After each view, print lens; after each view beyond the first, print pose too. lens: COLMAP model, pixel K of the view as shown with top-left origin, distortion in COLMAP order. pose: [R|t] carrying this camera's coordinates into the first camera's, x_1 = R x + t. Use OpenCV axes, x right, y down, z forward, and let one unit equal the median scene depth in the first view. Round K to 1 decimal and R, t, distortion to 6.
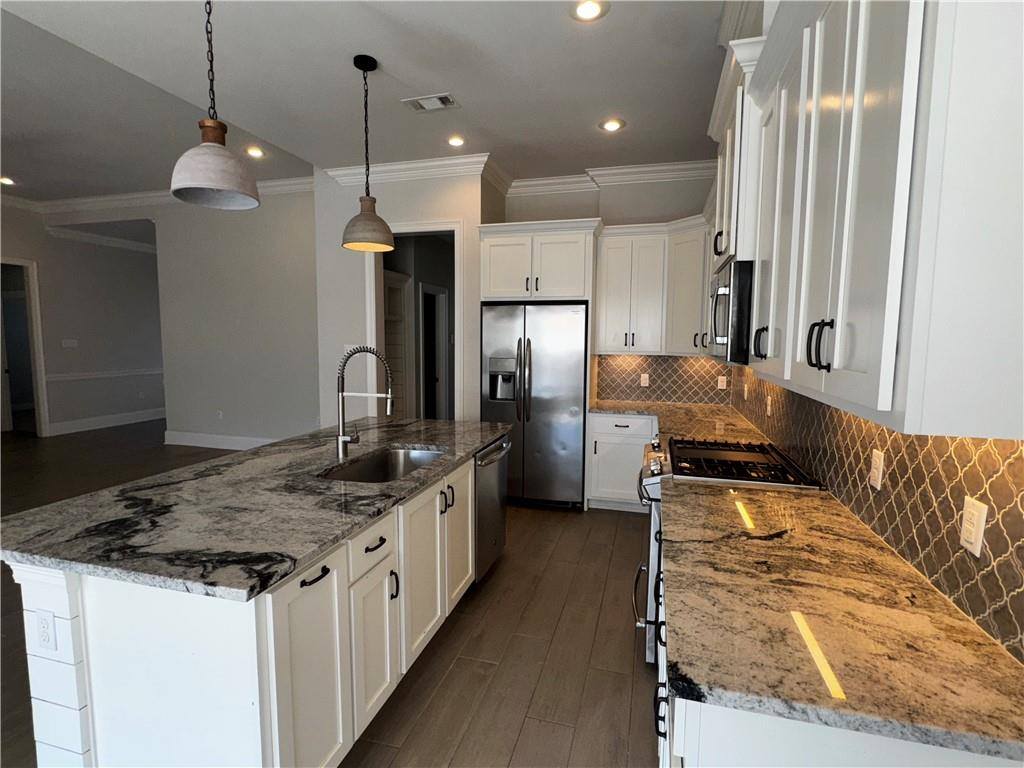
lens RADIAL K [[504.8, 0, 509.1], [0, 504.8, 384.8], [0, 0, 1]] dist [0.000176, 0.000600]
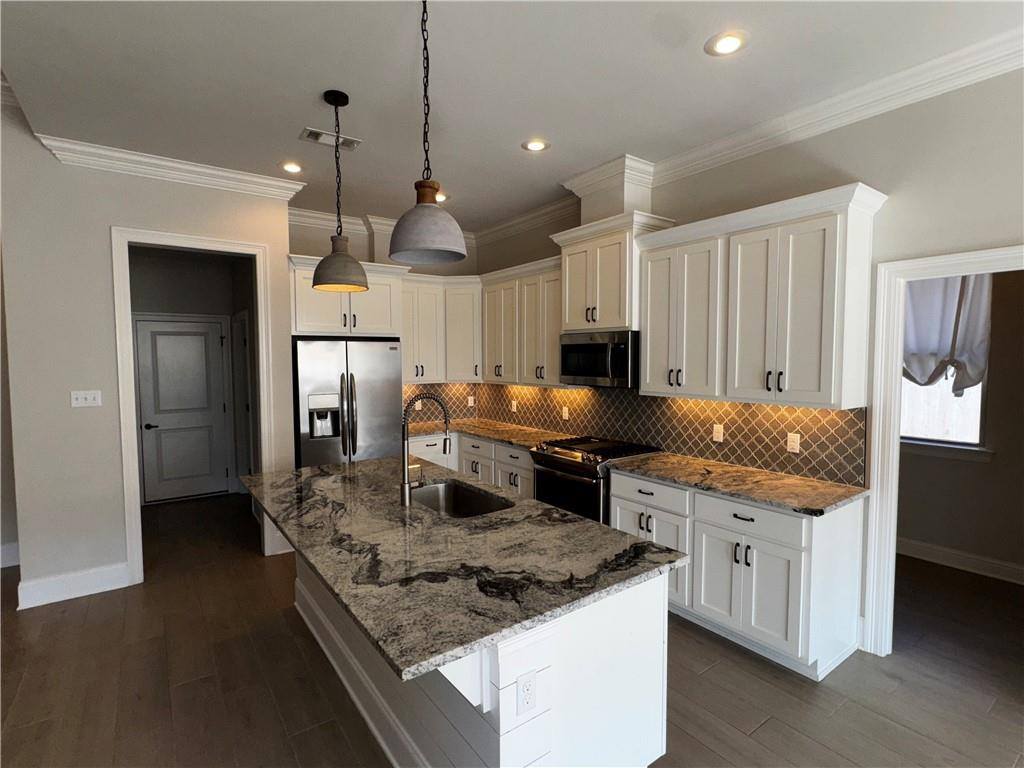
lens RADIAL K [[504.8, 0, 509.1], [0, 504.8, 384.8], [0, 0, 1]] dist [0.000176, 0.000600]
pose [[0.617863, -0.055257, 0.784342, -1.282896], [0.082505, 0.996577, 0.005216, -0.108148], [-0.781945, 0.061489, 0.620307, 0.267742]]
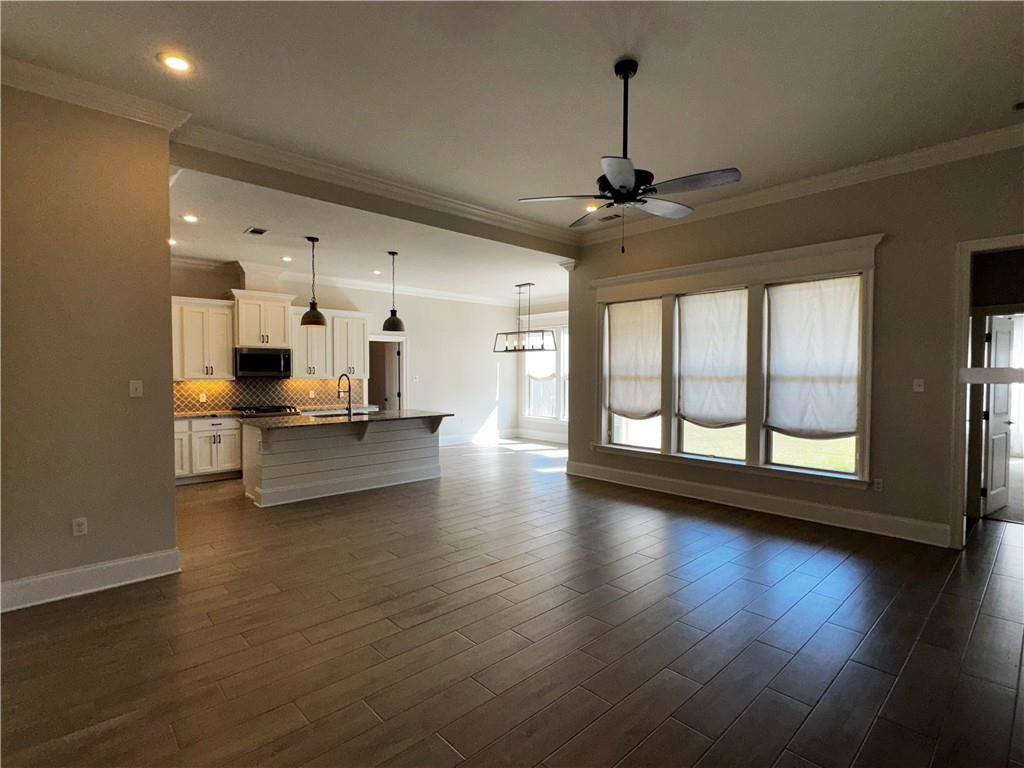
lens RADIAL K [[504.8, 0, 509.1], [0, 504.8, 384.8], [0, 0, 1]] dist [0.000176, 0.000600]
pose [[-0.855977, -0.023813, 0.516465, -3.021428], [0.041064, 0.992652, 0.113827, -0.357820], [-0.515381, 0.118642, -0.848709, 3.488095]]
